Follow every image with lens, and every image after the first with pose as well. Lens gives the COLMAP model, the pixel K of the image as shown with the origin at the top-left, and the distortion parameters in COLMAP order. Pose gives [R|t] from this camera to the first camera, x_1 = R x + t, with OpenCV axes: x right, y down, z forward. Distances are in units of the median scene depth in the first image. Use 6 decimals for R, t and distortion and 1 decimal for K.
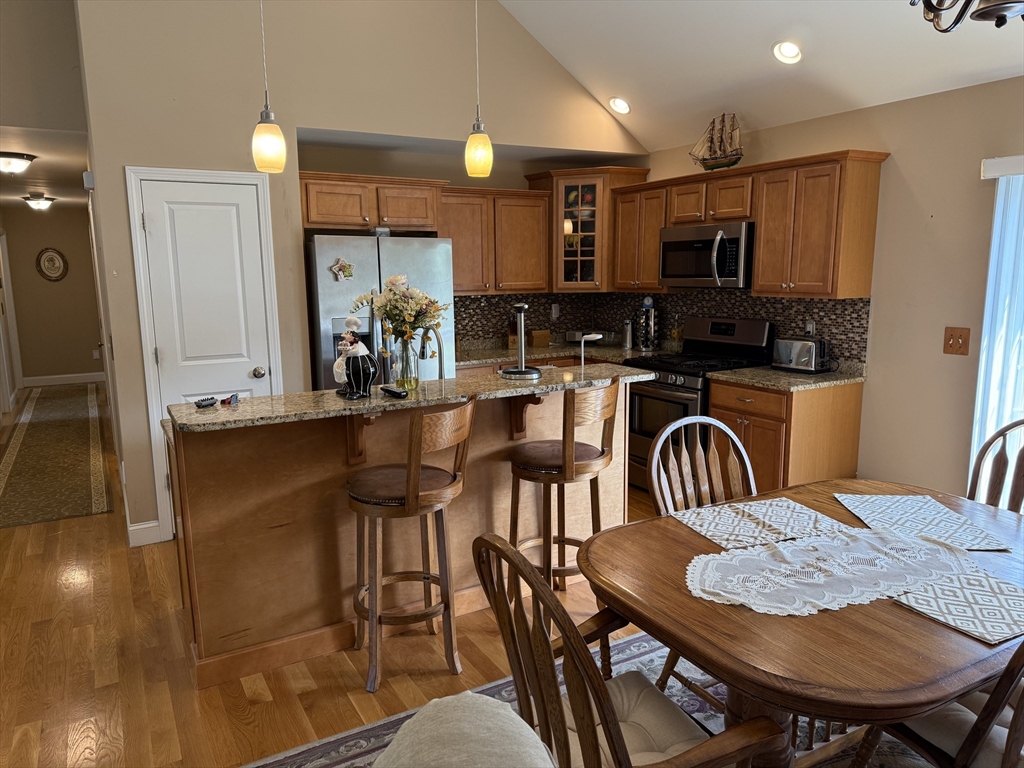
lens RADIAL K [[721.8, 0, 507.5], [0, 721.8, 386.8], [0, 0, 1]] dist [0.059935, -0.065120]
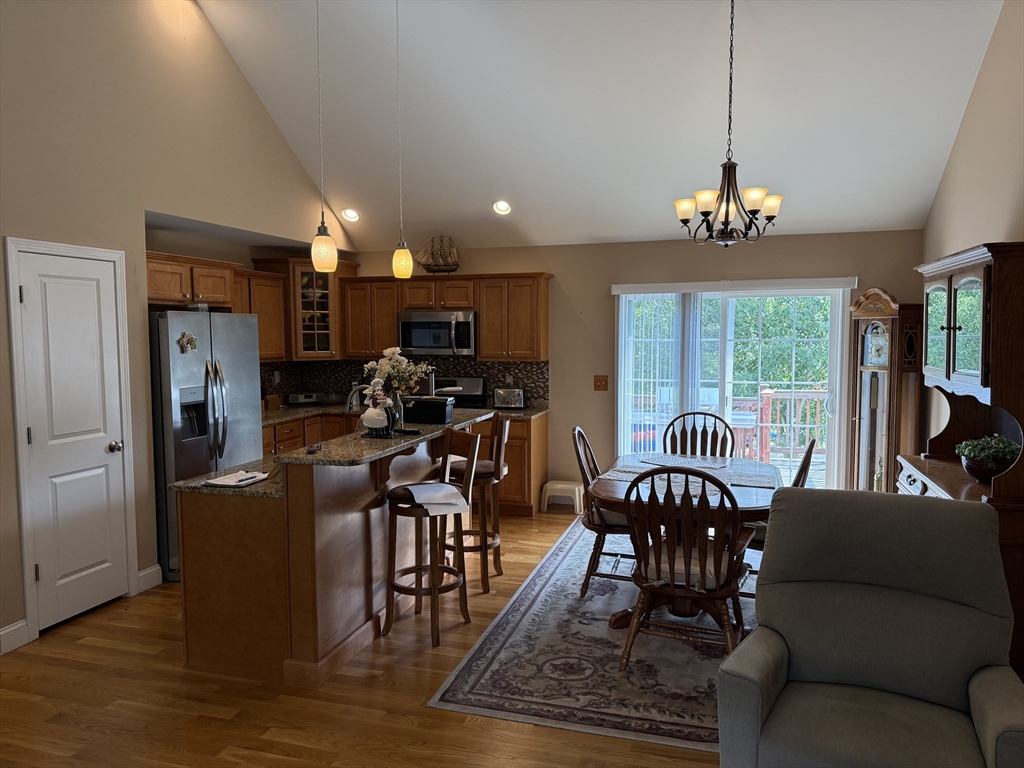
lens RADIAL K [[721.8, 0, 518.2], [0, 721.8, 384.9], [0, 0, 1]] dist [0.059935, -0.065120]
pose [[0.716494, -0.043187, 0.696255, -0.624500], [0.107511, 0.992993, -0.049043, 0.004927], [-0.689259, 0.109995, 0.716117, -0.096102]]
